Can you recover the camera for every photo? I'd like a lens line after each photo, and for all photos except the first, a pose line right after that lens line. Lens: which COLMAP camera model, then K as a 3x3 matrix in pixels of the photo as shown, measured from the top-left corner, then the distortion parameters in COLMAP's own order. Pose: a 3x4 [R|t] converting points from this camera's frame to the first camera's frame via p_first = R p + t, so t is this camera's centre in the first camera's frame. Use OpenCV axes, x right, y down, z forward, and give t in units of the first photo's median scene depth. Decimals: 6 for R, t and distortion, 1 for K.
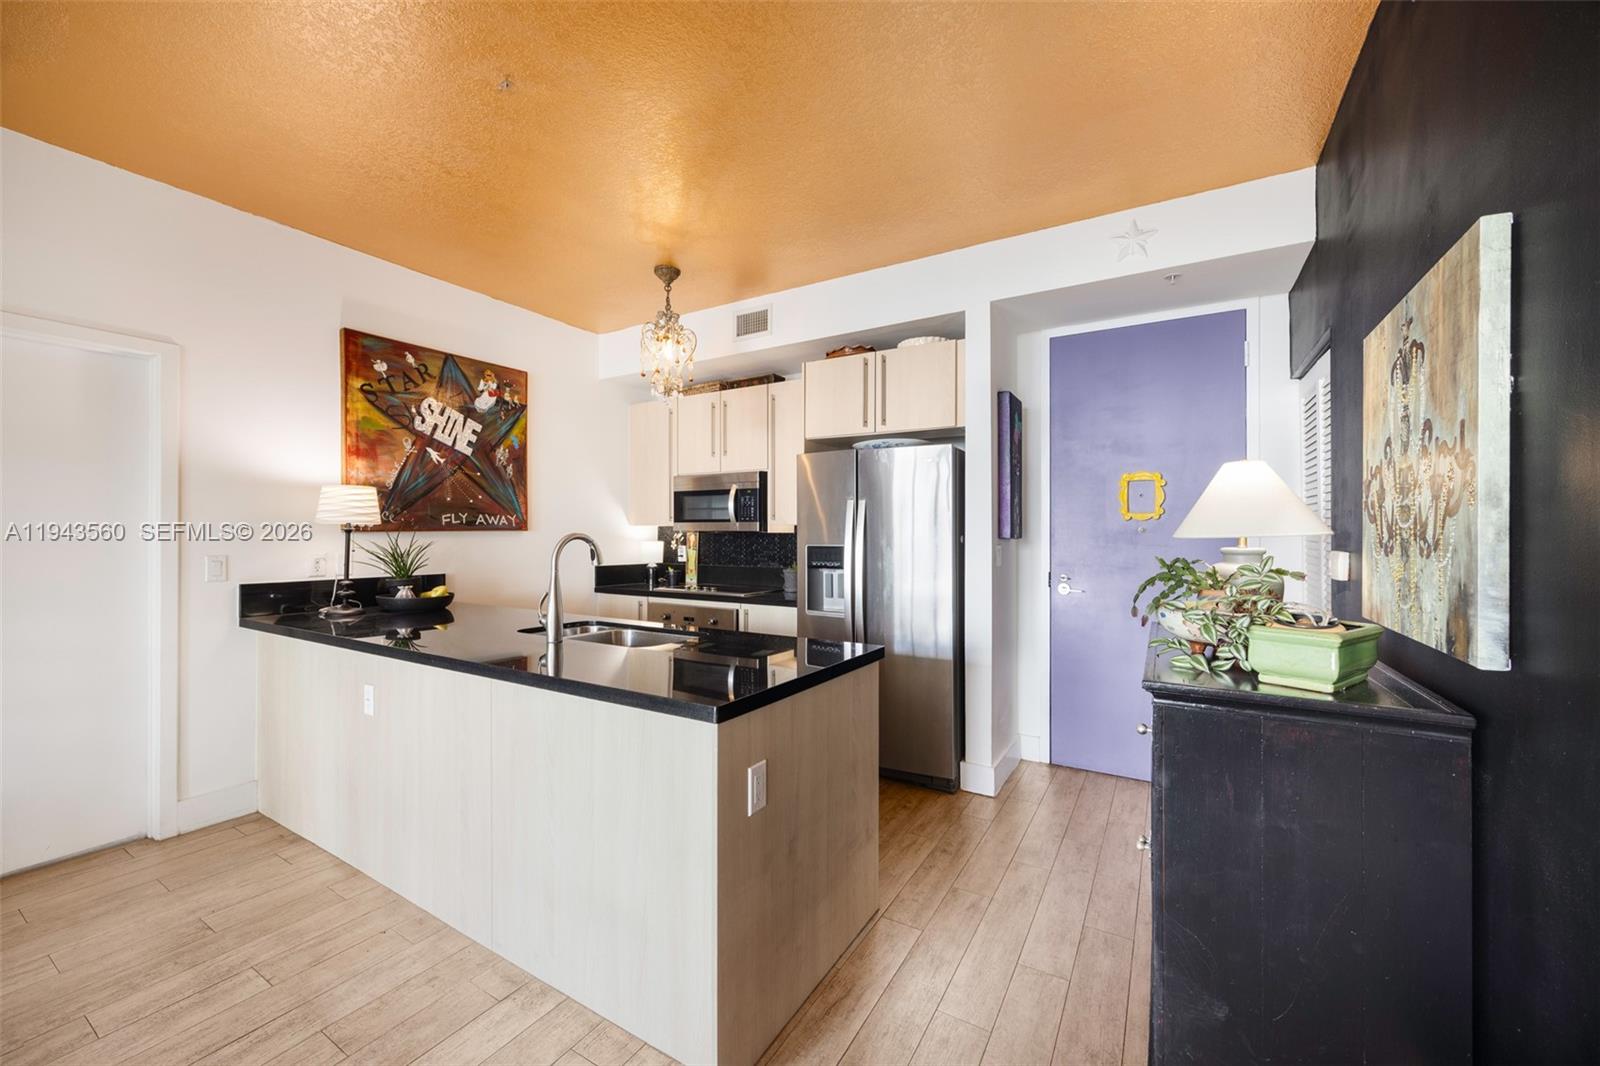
lens RADIAL K [[621.7, 0, 813.4], [0, 621.7, 537.5], [0, 0, 1]] dist [-0.002188, 0.000454]
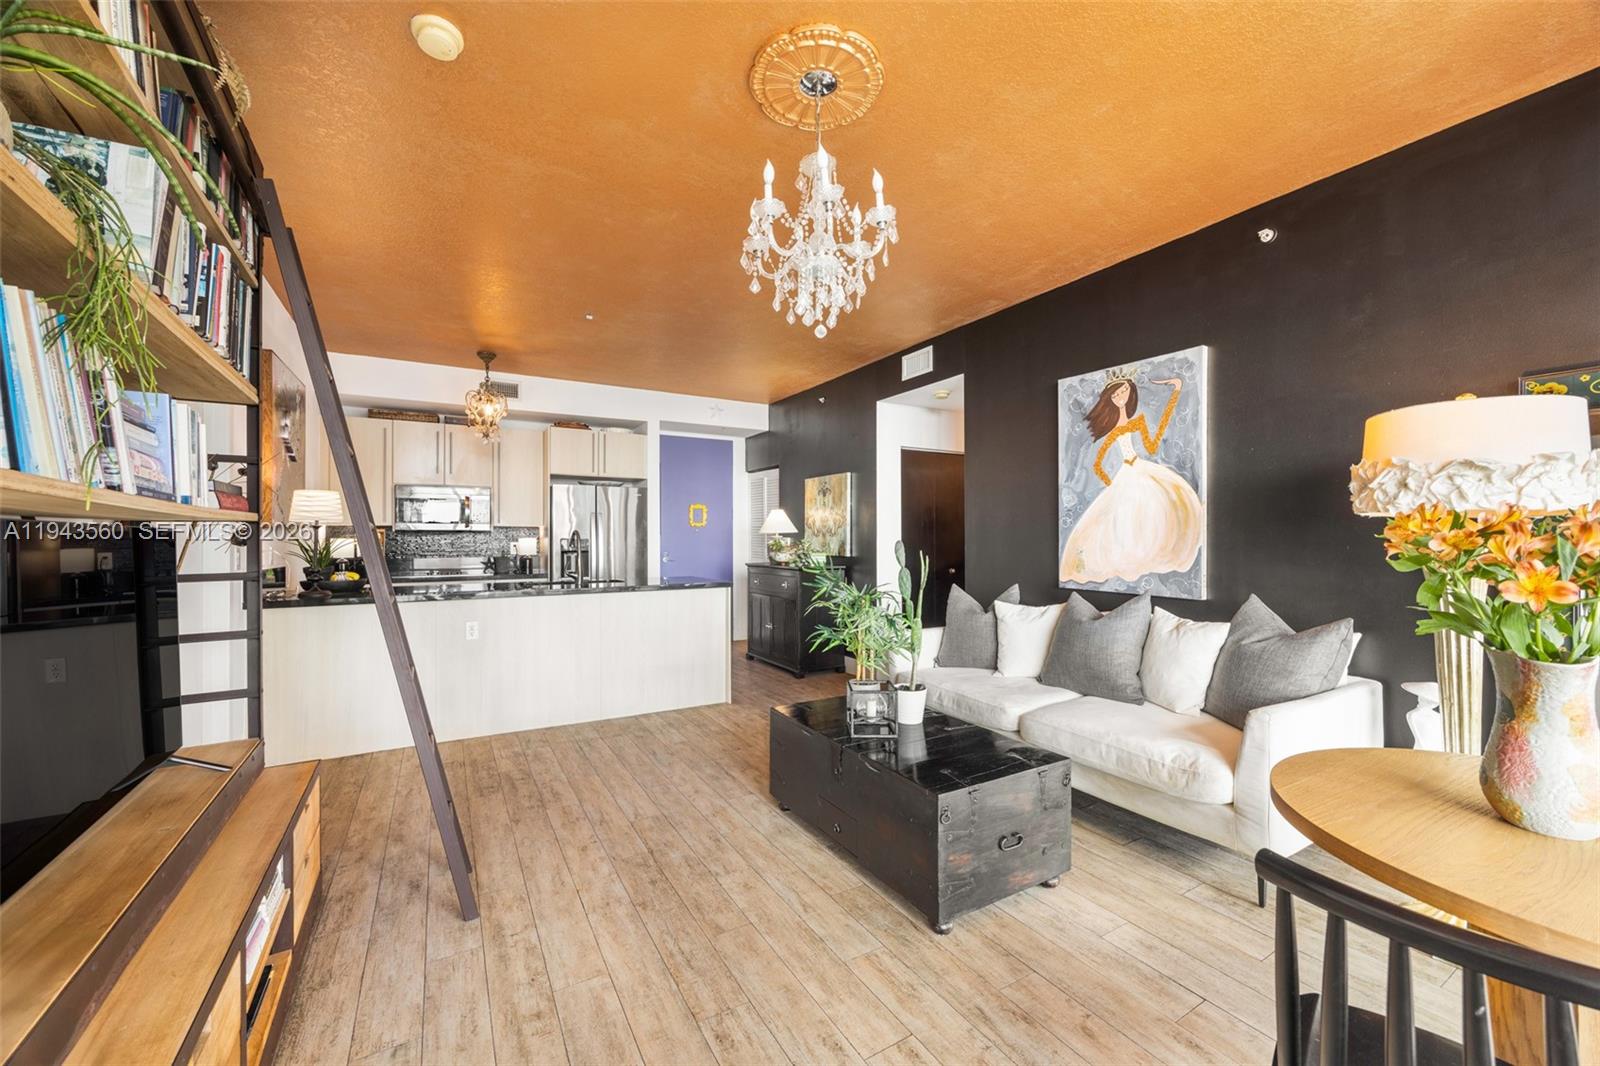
lens RADIAL K [[621.7, 0, 787.5], [0, 621.7, 529.2], [0, 0, 1]] dist [-0.002188, 0.000454]
pose [[0.516585, 0.005217, 0.856220, -2.074510], [0.007043, 0.999922, -0.010342, 0.015704], [-0.856207, 0.011373, 0.516508, -0.714449]]
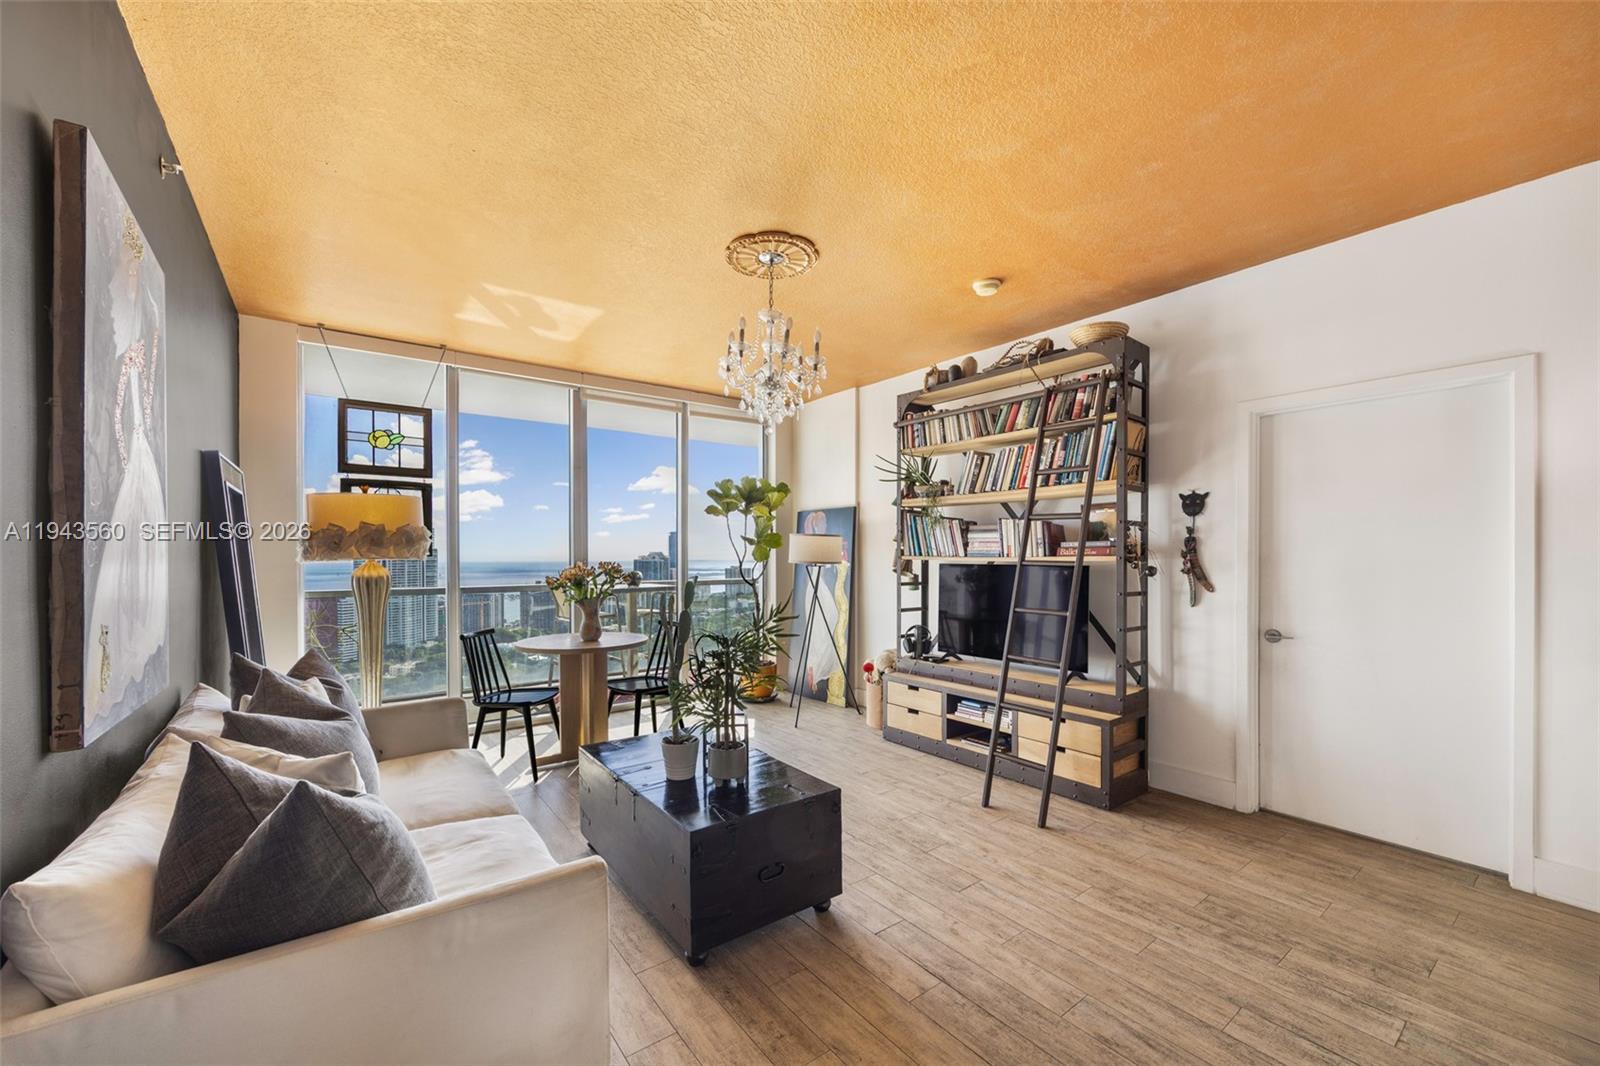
lens RADIAL K [[621.7, 0, 793.3], [0, 621.7, 559.9], [0, 0, 1]] dist [-0.002188, 0.000454]
pose [[-0.403783, 0.001892, -0.914853, 0.327688], [-0.000840, 0.999997, 0.002439, -0.015108], [0.914854, 0.001754, -0.403781, 0.500905]]
